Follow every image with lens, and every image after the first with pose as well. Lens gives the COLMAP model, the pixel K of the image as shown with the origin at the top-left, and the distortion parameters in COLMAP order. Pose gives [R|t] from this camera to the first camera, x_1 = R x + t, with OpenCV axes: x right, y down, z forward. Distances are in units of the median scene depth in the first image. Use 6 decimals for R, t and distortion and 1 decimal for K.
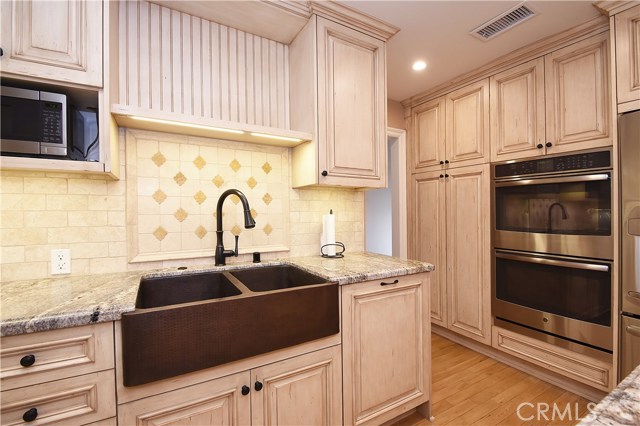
lens RADIAL K [[283.7, 0, 318.8], [0, 283.7, 218.4], [0, 0, 1]] dist [-0.001456, -0.000328]
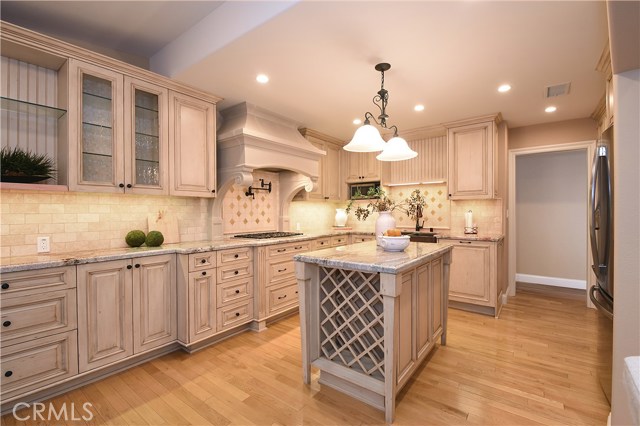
lens RADIAL K [[285.9, 0, 320.0], [0, 285.9, 213.0], [0, 0, 1]] dist [-0.000862, -0.000289]
pose [[0.391981, 0.003053, -0.919968, 2.004087], [-0.013960, 0.999899, -0.002630, 0.011392], [0.919868, 0.013874, 0.391984, -1.034106]]
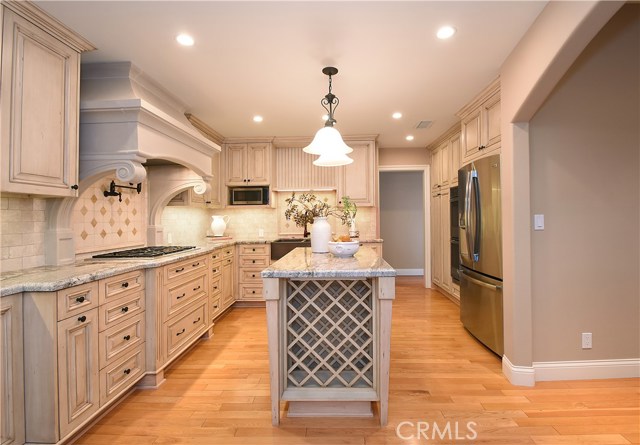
lens RADIAL K [[297.9, 0, 333.6], [0, 297.9, 214.5], [0, 0, 1]] dist [0.022815, -0.022922]
pose [[0.856556, -0.015242, -0.515829, 1.528086], [0.001789, 0.999645, -0.026569, 0.022227], [0.516051, 0.021835, 0.856279, -1.479066]]
